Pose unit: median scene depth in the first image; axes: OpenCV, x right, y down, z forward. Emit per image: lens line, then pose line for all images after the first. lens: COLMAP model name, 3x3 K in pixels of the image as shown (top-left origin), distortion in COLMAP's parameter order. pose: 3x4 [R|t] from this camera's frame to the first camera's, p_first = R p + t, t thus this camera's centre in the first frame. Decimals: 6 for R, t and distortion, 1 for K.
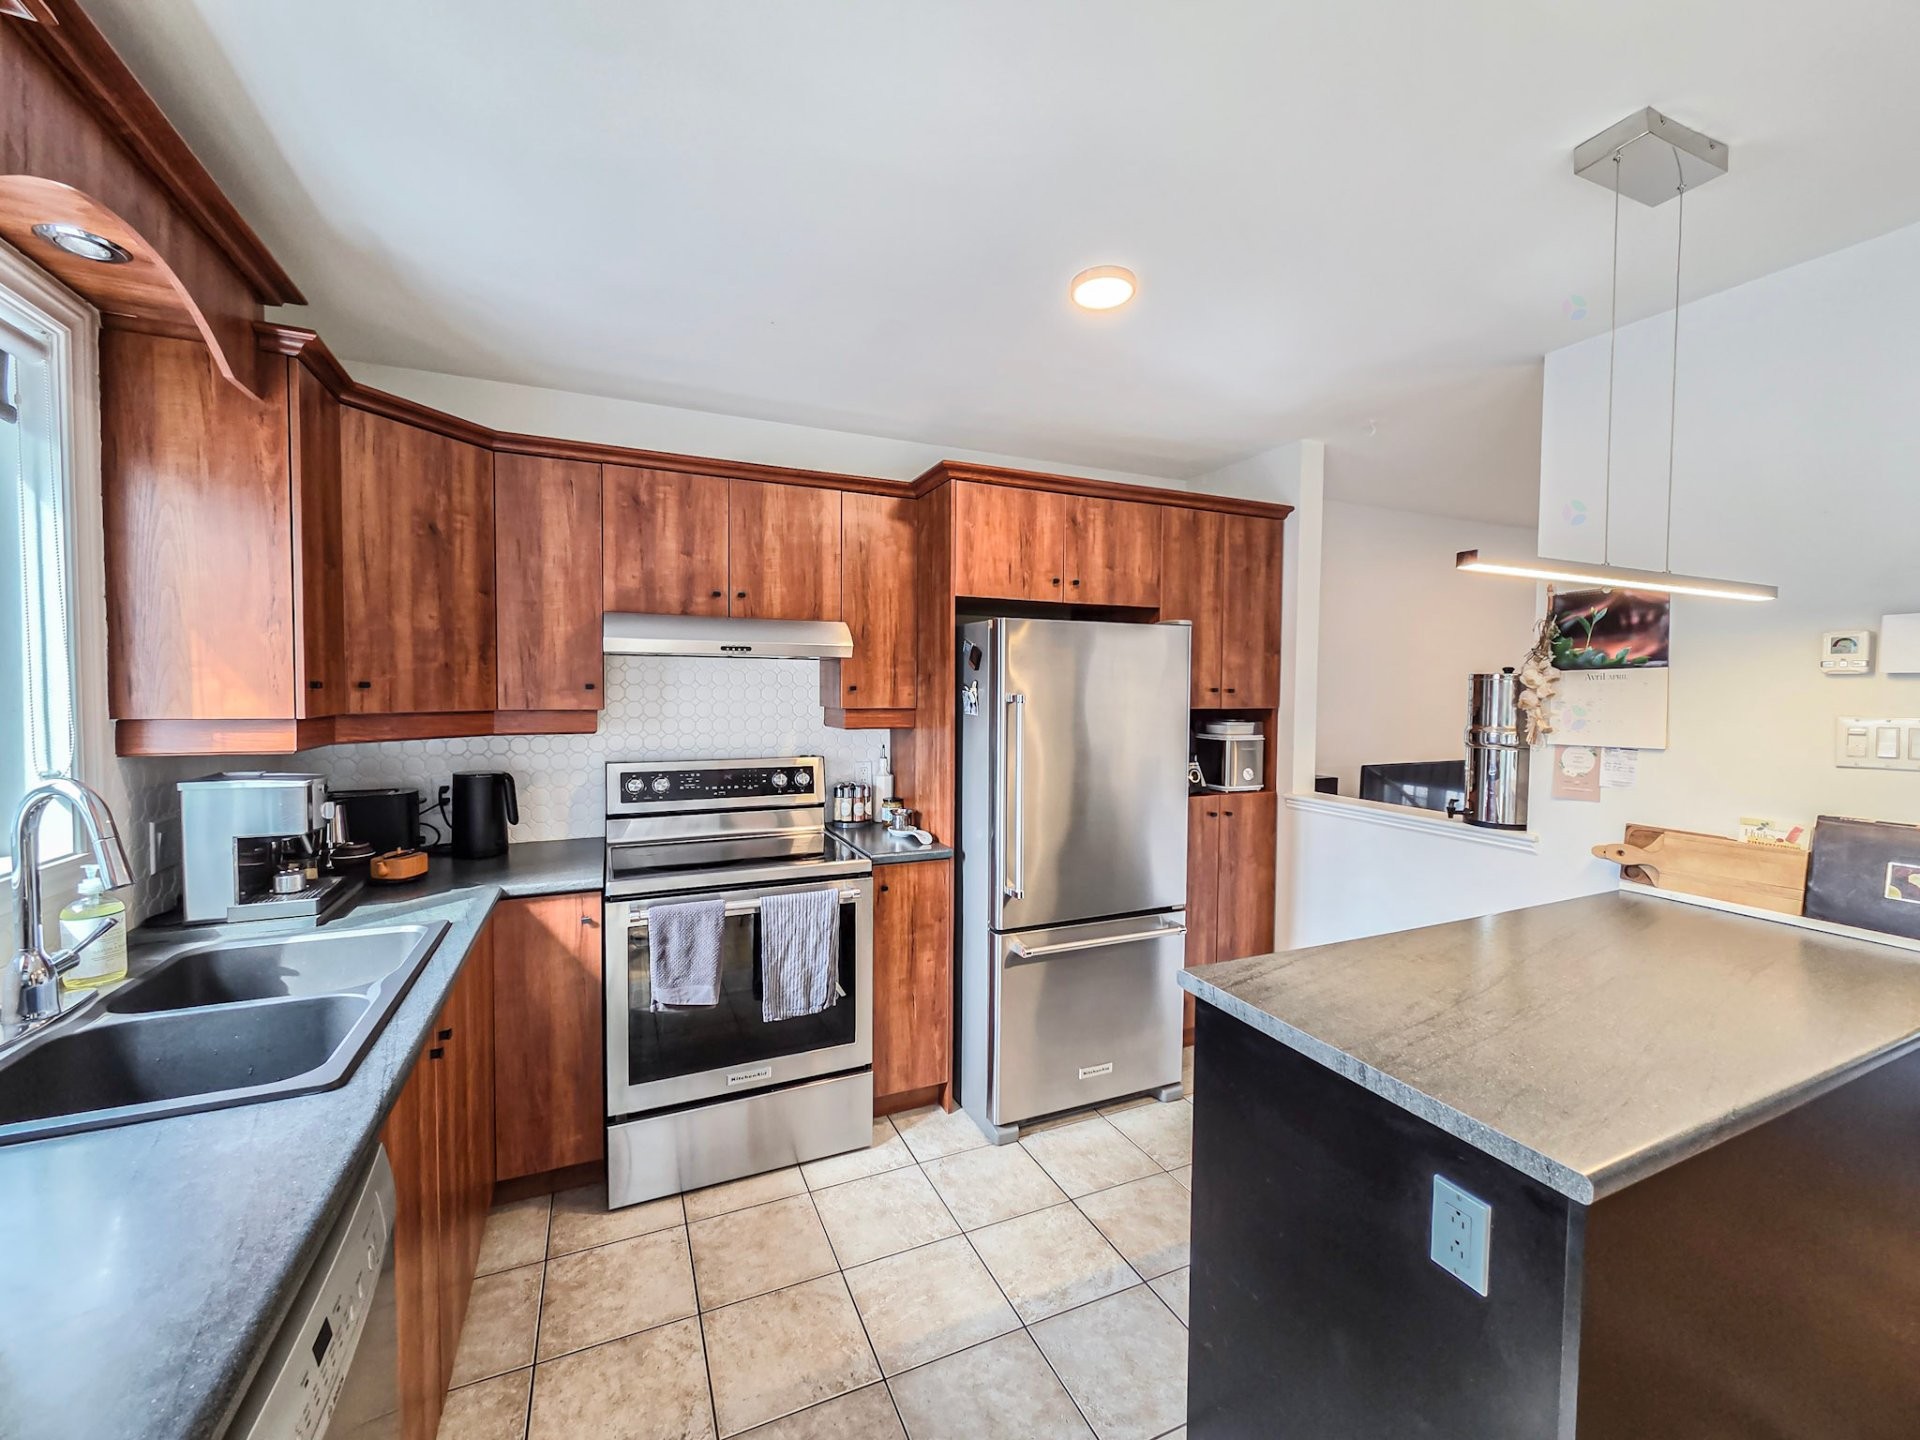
lens RADIAL K [[780.3, 0, 960.0], [0, 780.3, 720.0], [0, 0, 1]] dist [0.000609, 0.000181]
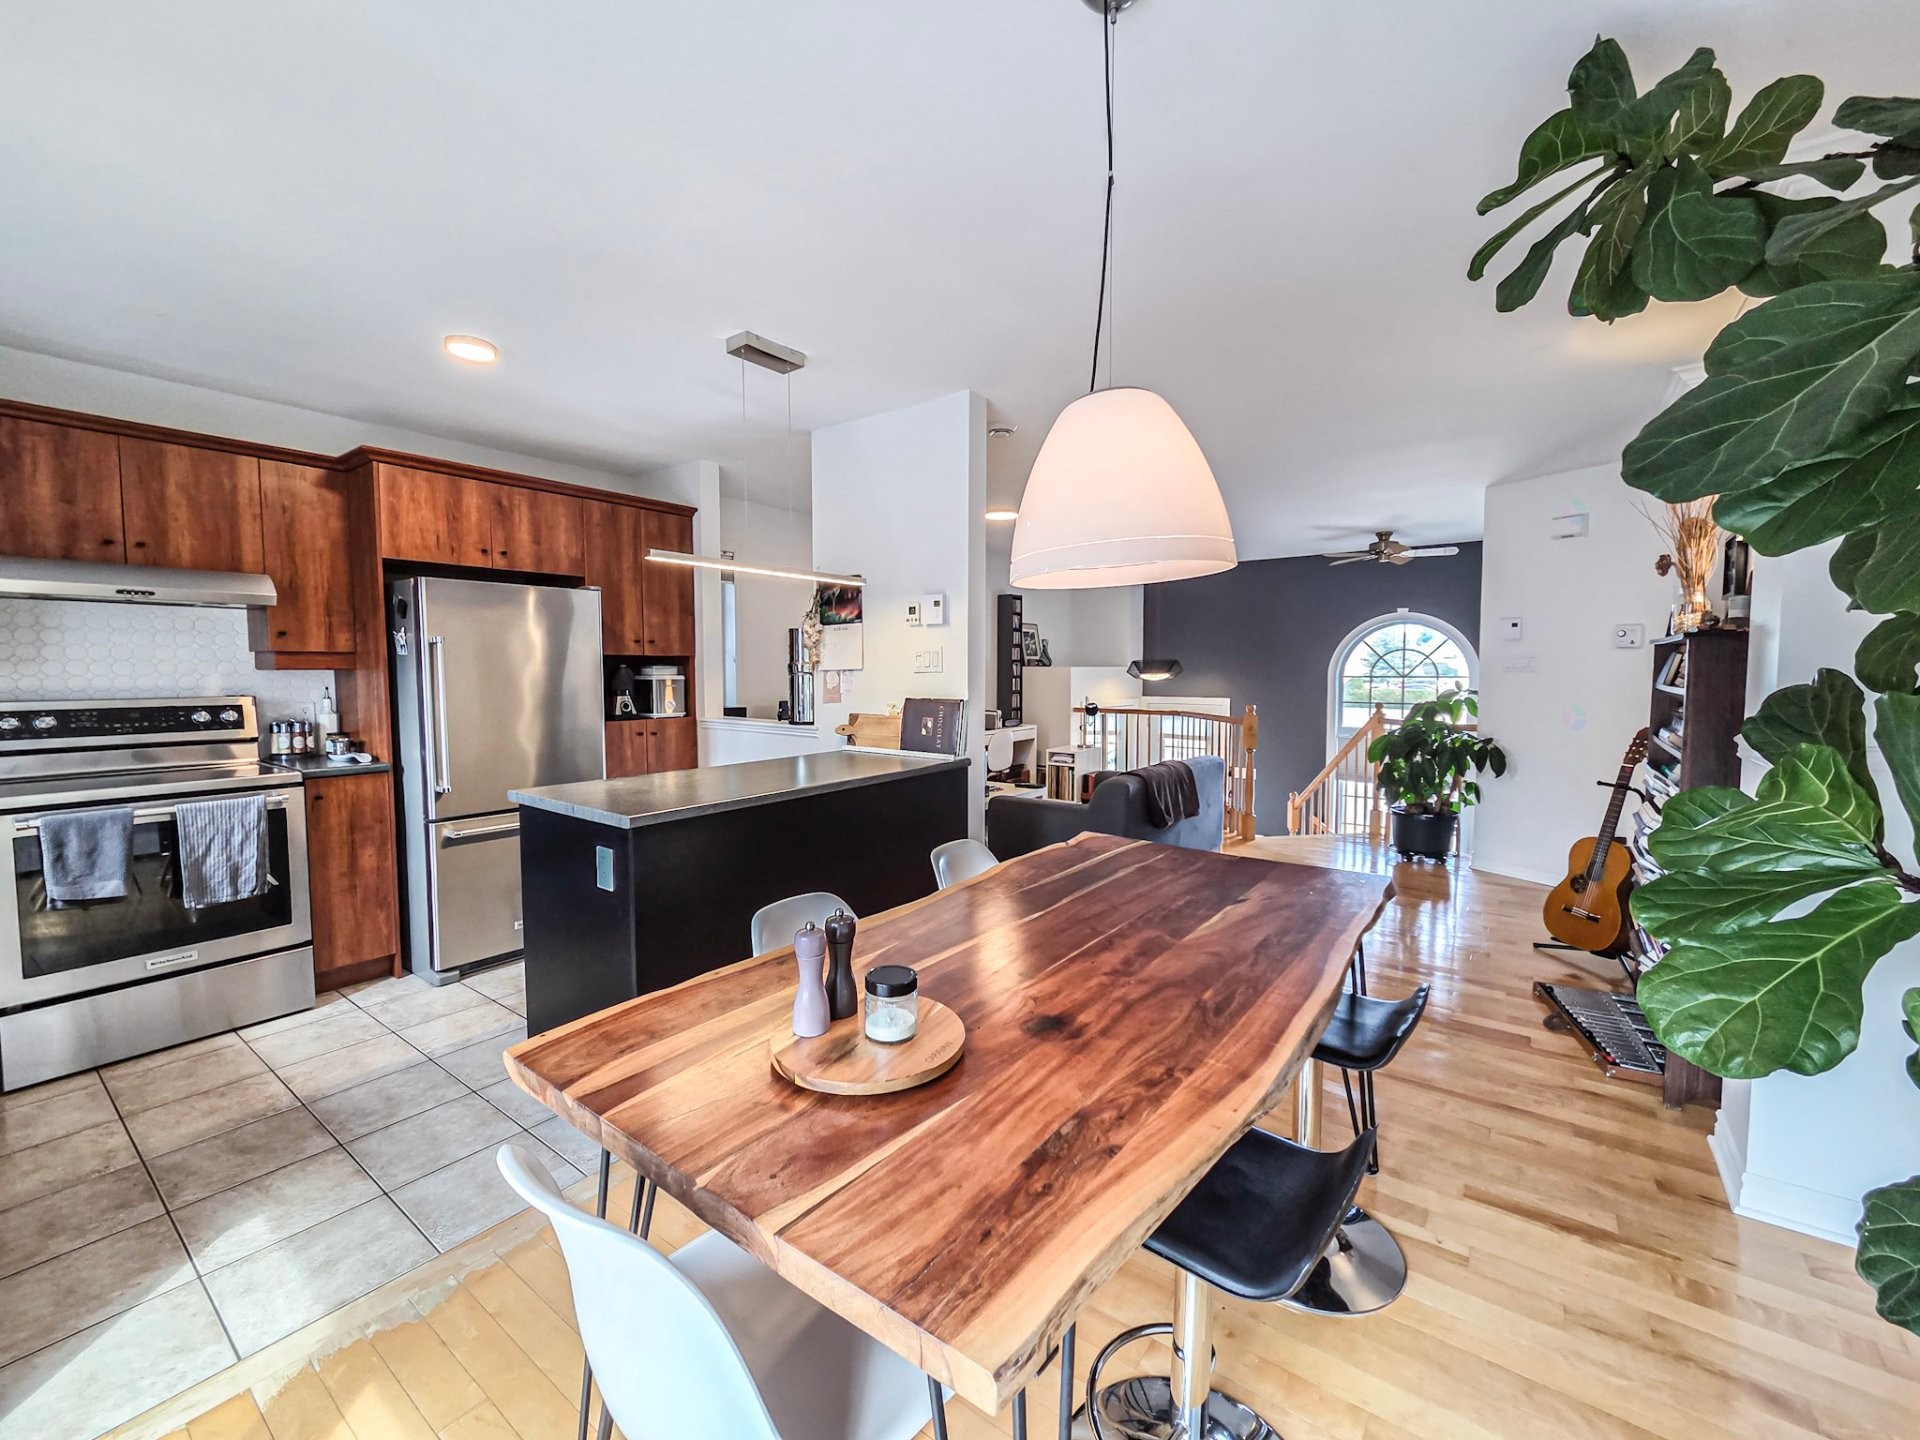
lens RADIAL K [[780.3, 0, 960.0], [0, 780.3, 720.0], [0, 0, 1]] dist [0.000609, 0.000181]
pose [[0.871752, -0.038090, 0.488465, 0.171204], [0.024721, 0.999123, 0.033791, 0.074789], [-0.489323, -0.017382, 0.871929, -0.503447]]
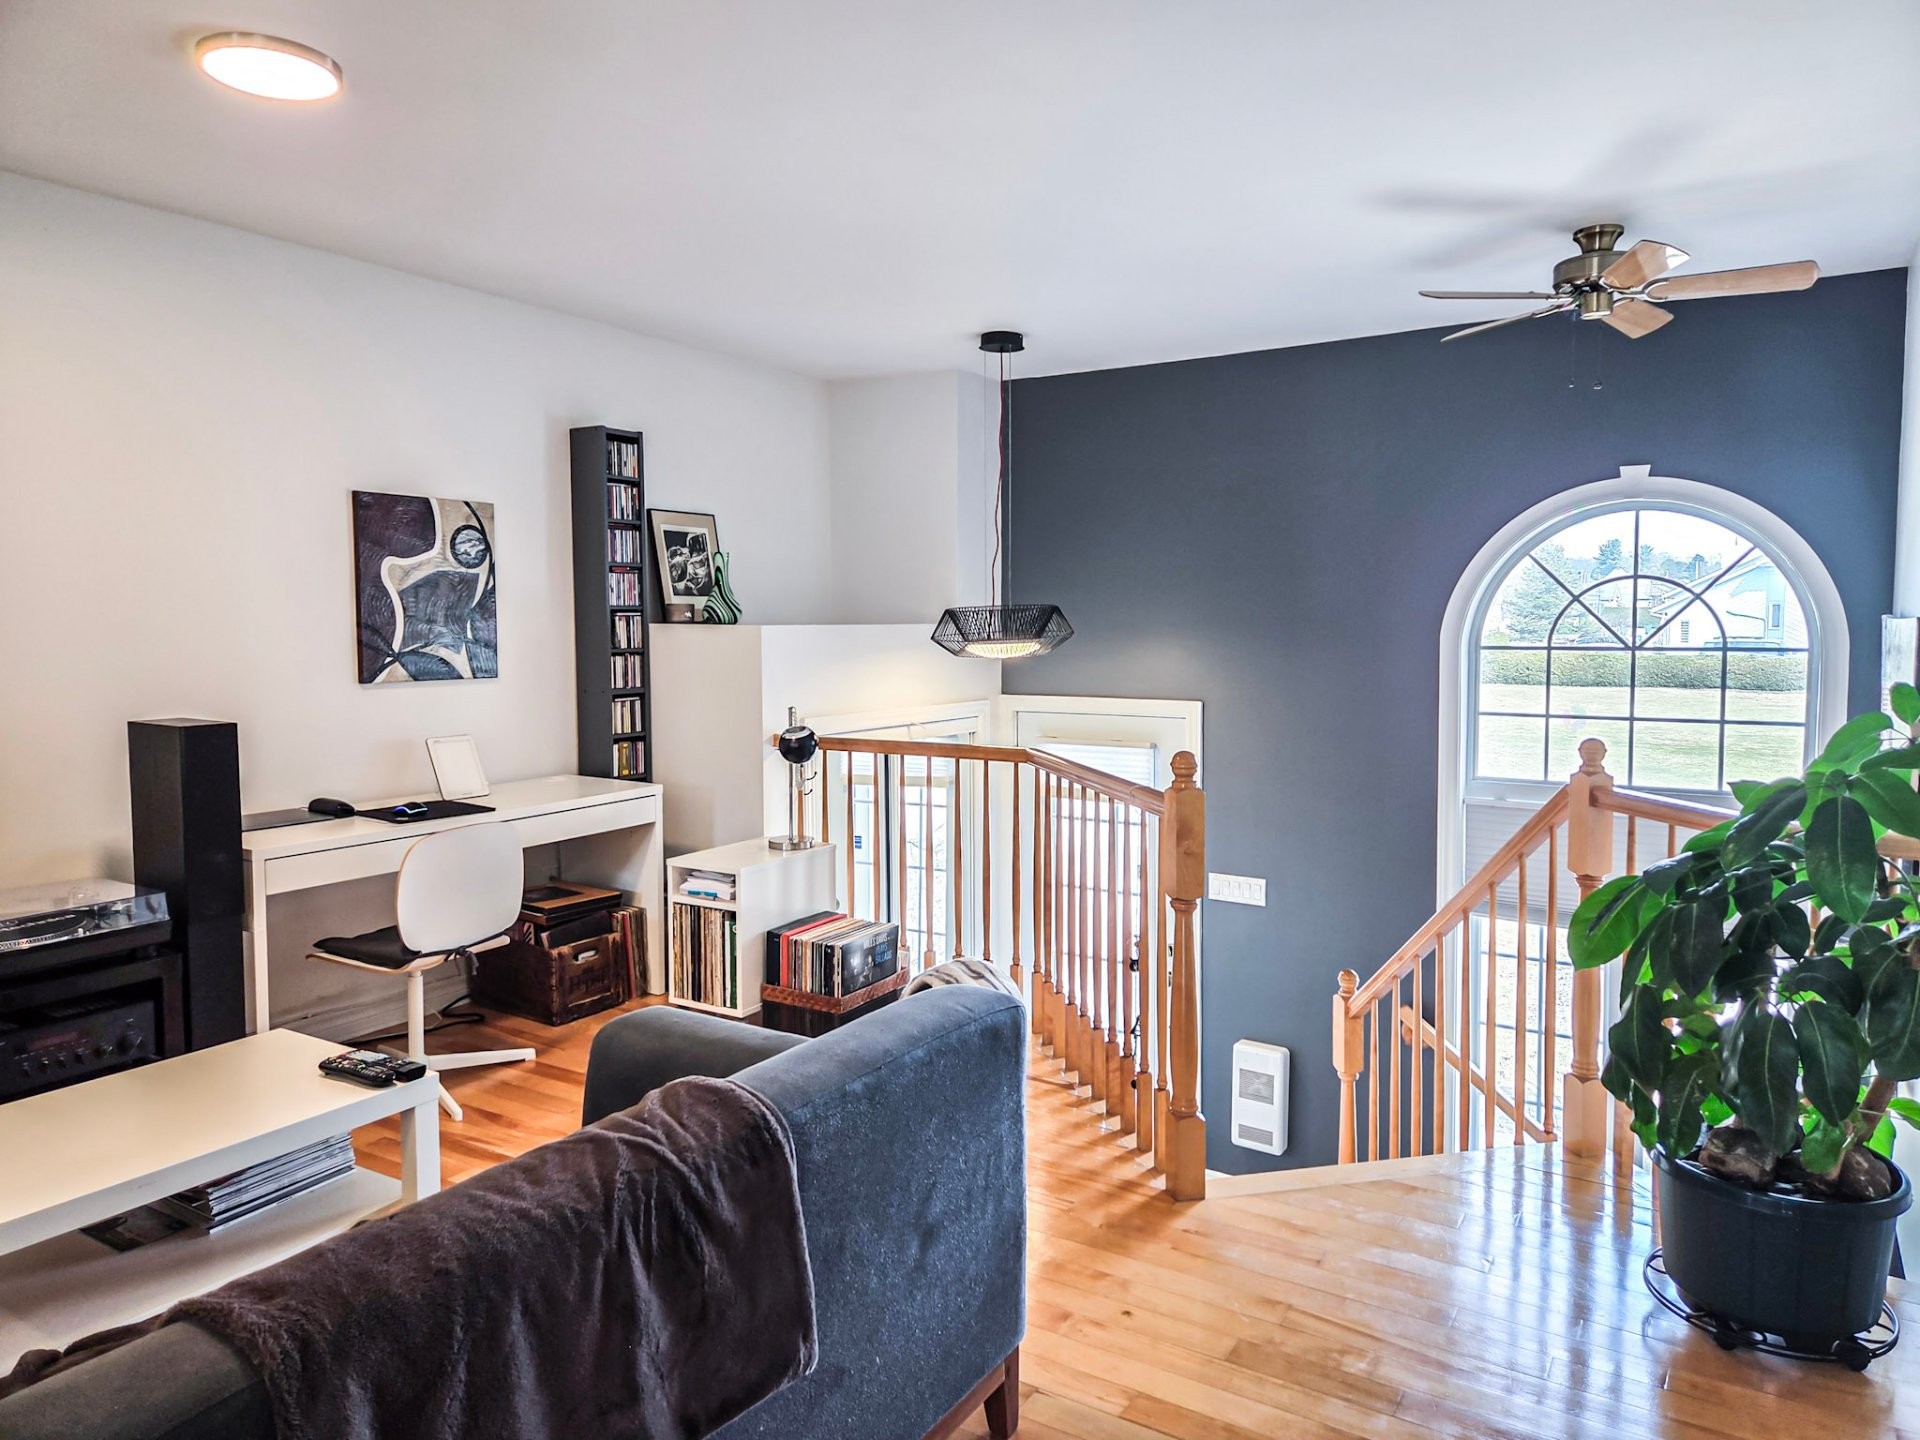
lens RADIAL K [[1275.8, 0, 960.0], [0, 1275.8, 720.0], [0, 0, 1]] dist [0.037693, -0.001592]
pose [[0.831272, -0.050137, 0.553600, 1.202008], [0.028933, 0.998477, 0.046984, 0.040665], [-0.555112, -0.023039, 0.831457, 0.216466]]
